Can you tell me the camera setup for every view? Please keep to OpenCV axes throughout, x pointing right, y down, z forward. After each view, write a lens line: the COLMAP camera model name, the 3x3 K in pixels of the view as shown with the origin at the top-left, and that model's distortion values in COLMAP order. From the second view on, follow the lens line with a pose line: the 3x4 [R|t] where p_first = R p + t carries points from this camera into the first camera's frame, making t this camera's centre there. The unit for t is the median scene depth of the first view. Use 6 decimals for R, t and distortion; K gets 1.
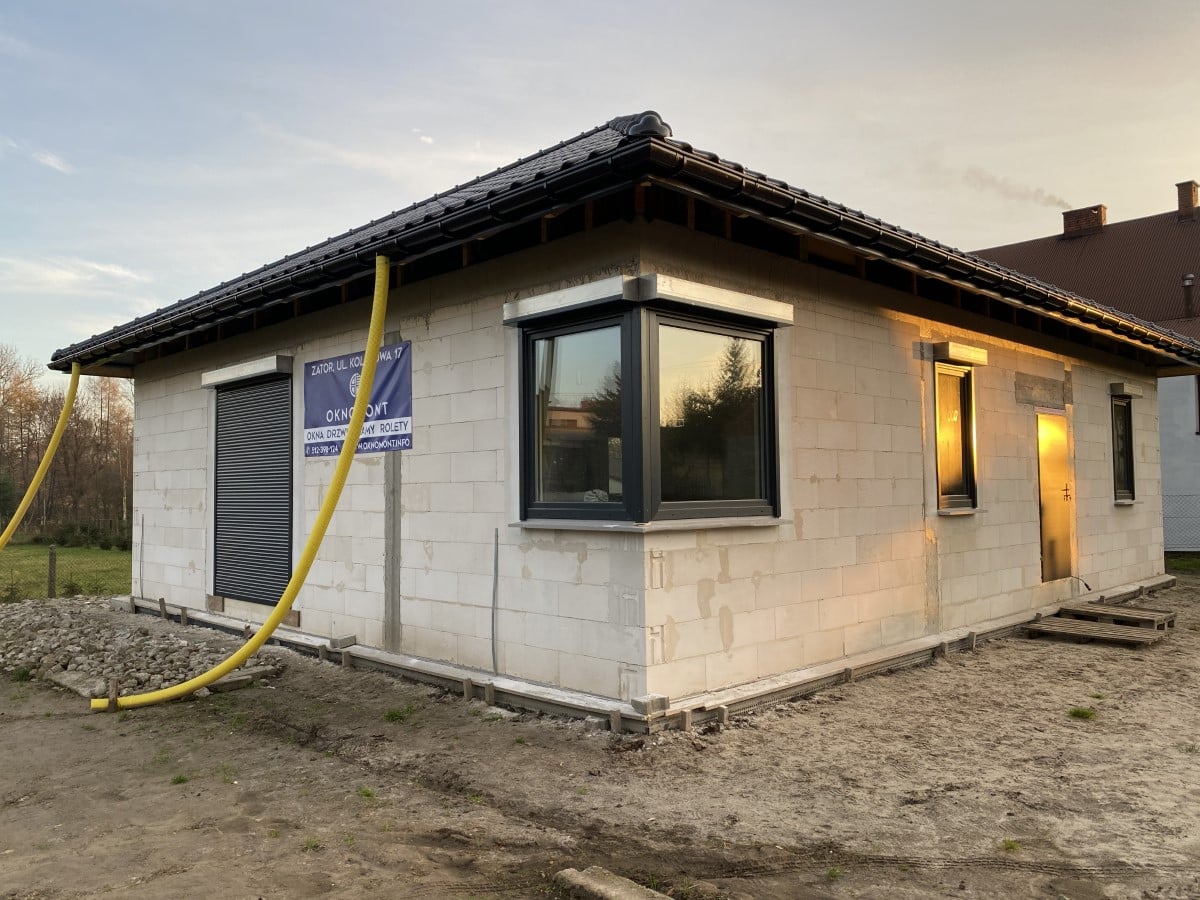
lens RADIAL K [[926.1, 0, 599.8], [0, 926.1, 445.7], [0, 0, 1]] dist [0.028641, -0.036513]
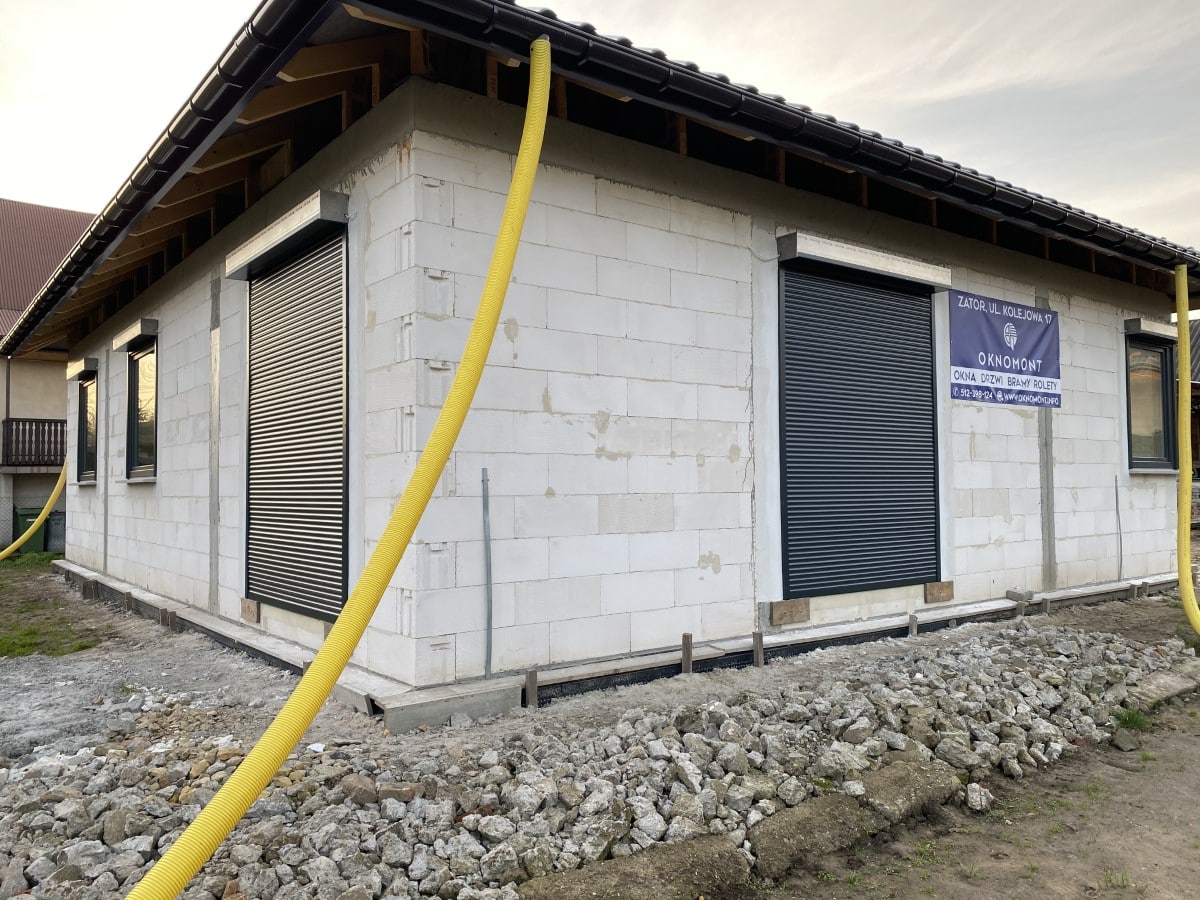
lens RADIAL K [[926.1, 0, 624.2], [0, 926.1, 451.1], [0, 0, 1]] dist [0.028641, -0.036513]
pose [[0.113749, 0.050222, 0.992239, -1.554645], [-0.037833, 0.998216, -0.046187, 0.144484], [-0.992789, -0.032286, 0.115446, 1.560687]]
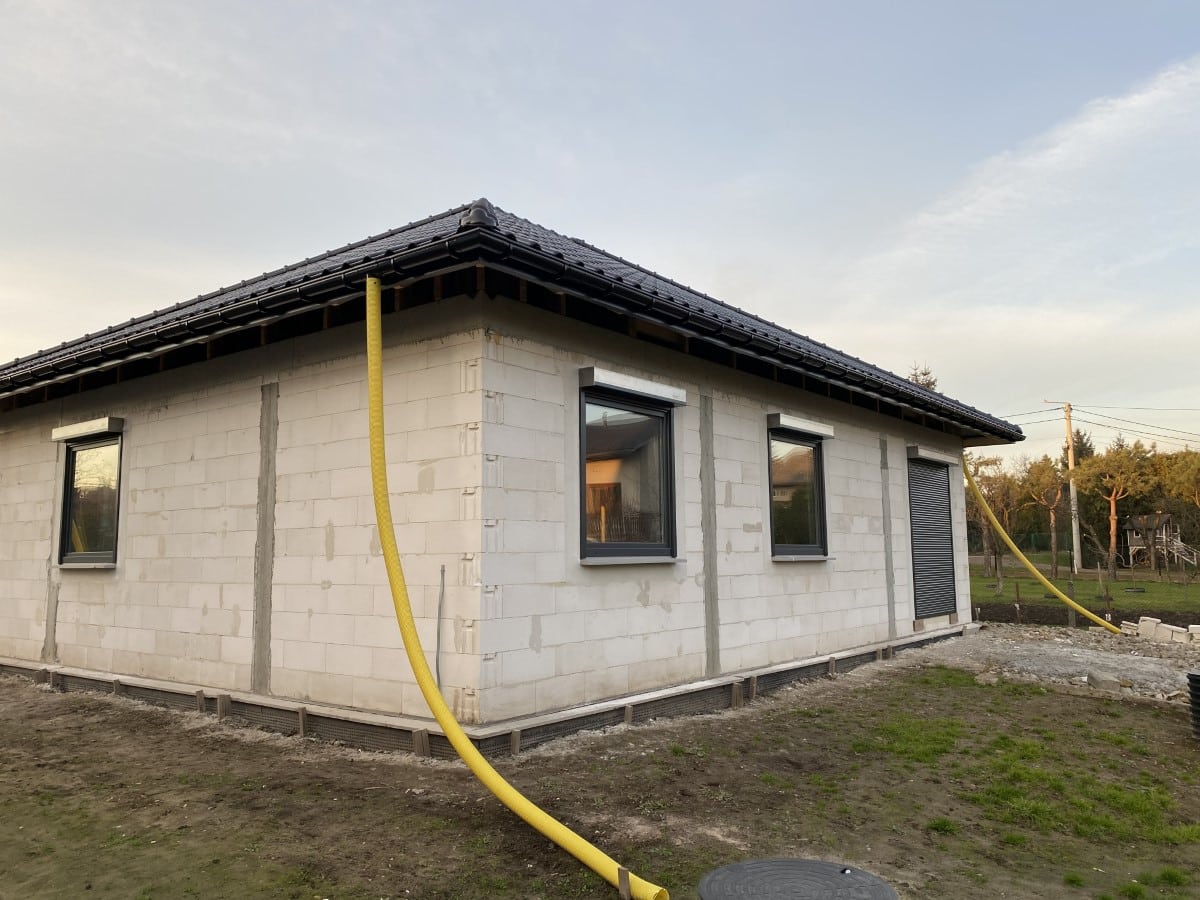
lens RADIAL K [[926.1, 0, 605.0], [0, 926.1, 455.7], [0, 0, 1]] dist [0.028641, -0.036513]
pose [[-0.992180, 0.006711, -0.124639, 0.247456], [0.025466, 0.988434, -0.149497, 0.203525], [0.122194, -0.151502, -0.980875, 3.900072]]
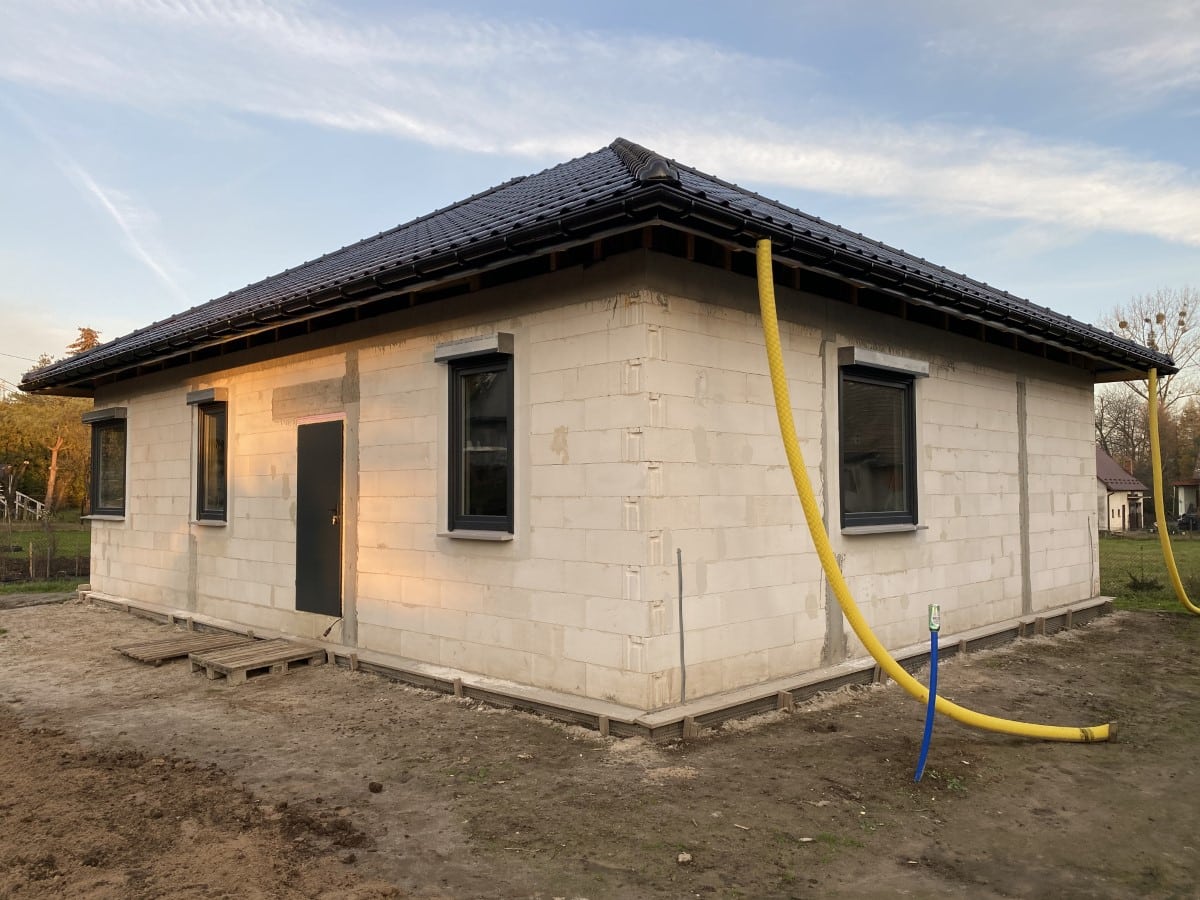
lens RADIAL K [[926.1, 0, 599.2], [0, 926.1, 454.8], [0, 0, 1]] dist [0.028641, -0.036513]
pose [[0.006822, -0.032184, -0.999459, 2.095845], [0.049705, 0.998257, -0.031806, 0.058265], [0.998741, -0.049461, 0.008409, 1.947662]]
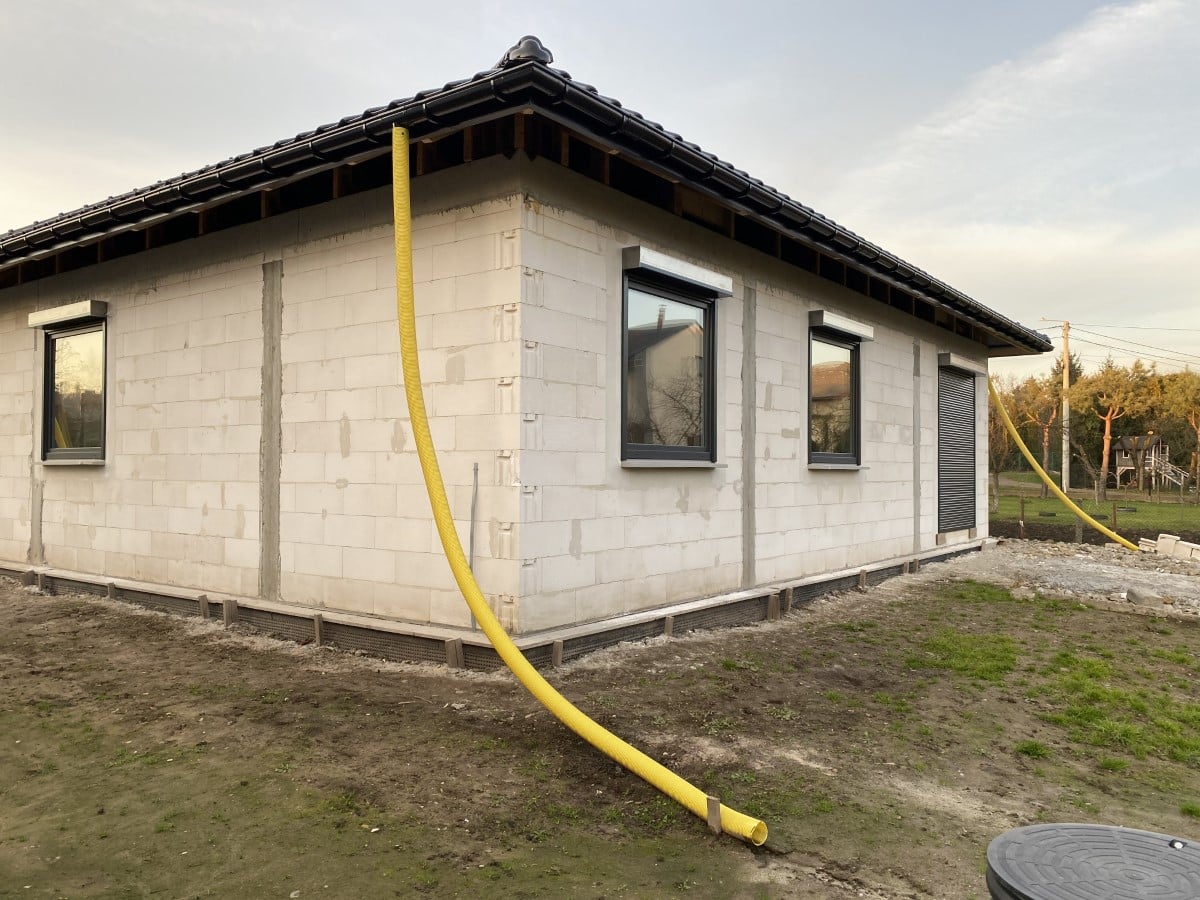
lens RADIAL K [[926.1, 0, 605.8], [0, 926.1, 466.3], [0, 0, 1]] dist [0.028641, -0.036513]
pose [[-0.989649, 0.004109, -0.143447, 0.299127], [0.010873, 0.998864, -0.046402, 0.212534], [0.143093, -0.047481, -0.988570, 3.795229]]
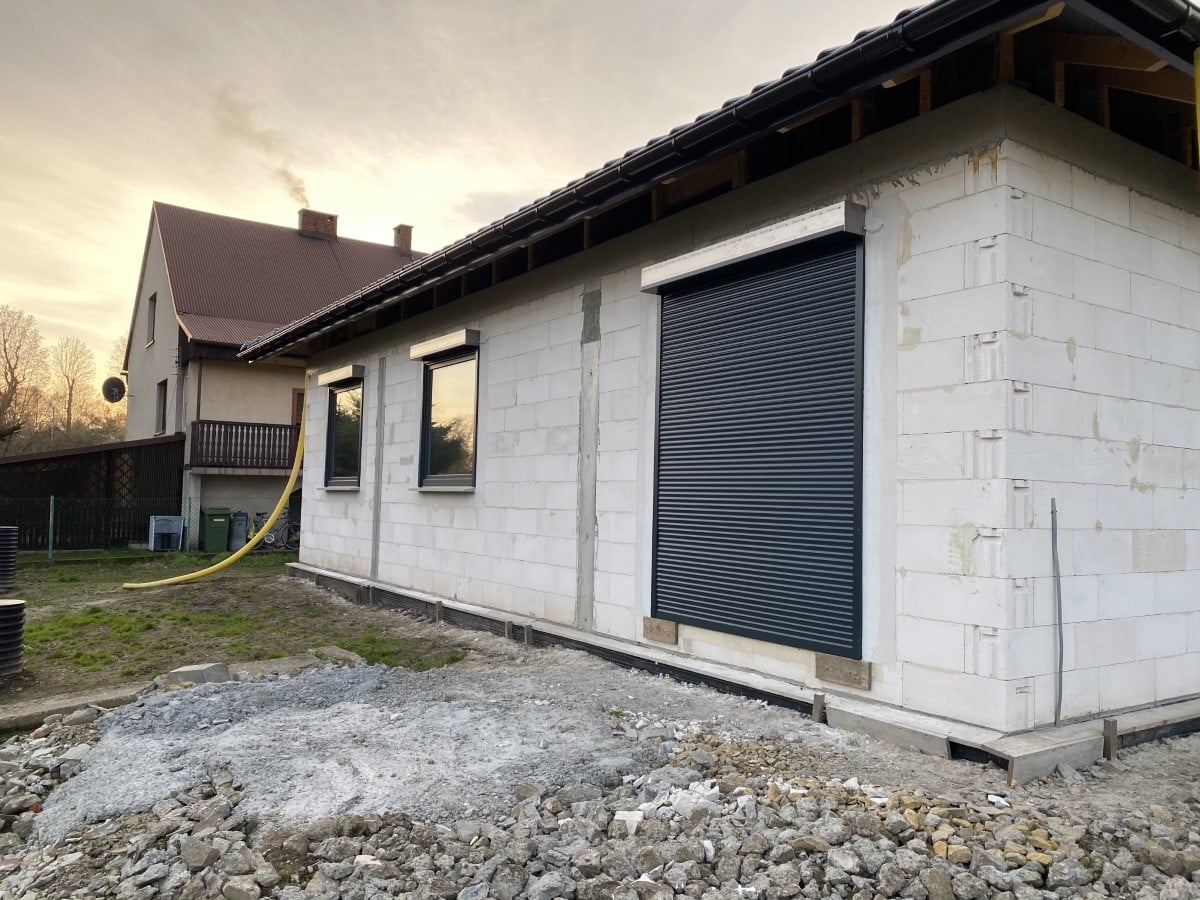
lens RADIAL K [[926.1, 0, 605.2], [0, 926.1, 442.1], [0, 0, 1]] dist [0.028641, -0.036513]
pose [[0.190135, 0.078991, 0.978575, -1.574908], [-0.071522, 0.995224, -0.066439, 0.155921], [-0.979149, -0.057357, 0.194877, 1.933081]]
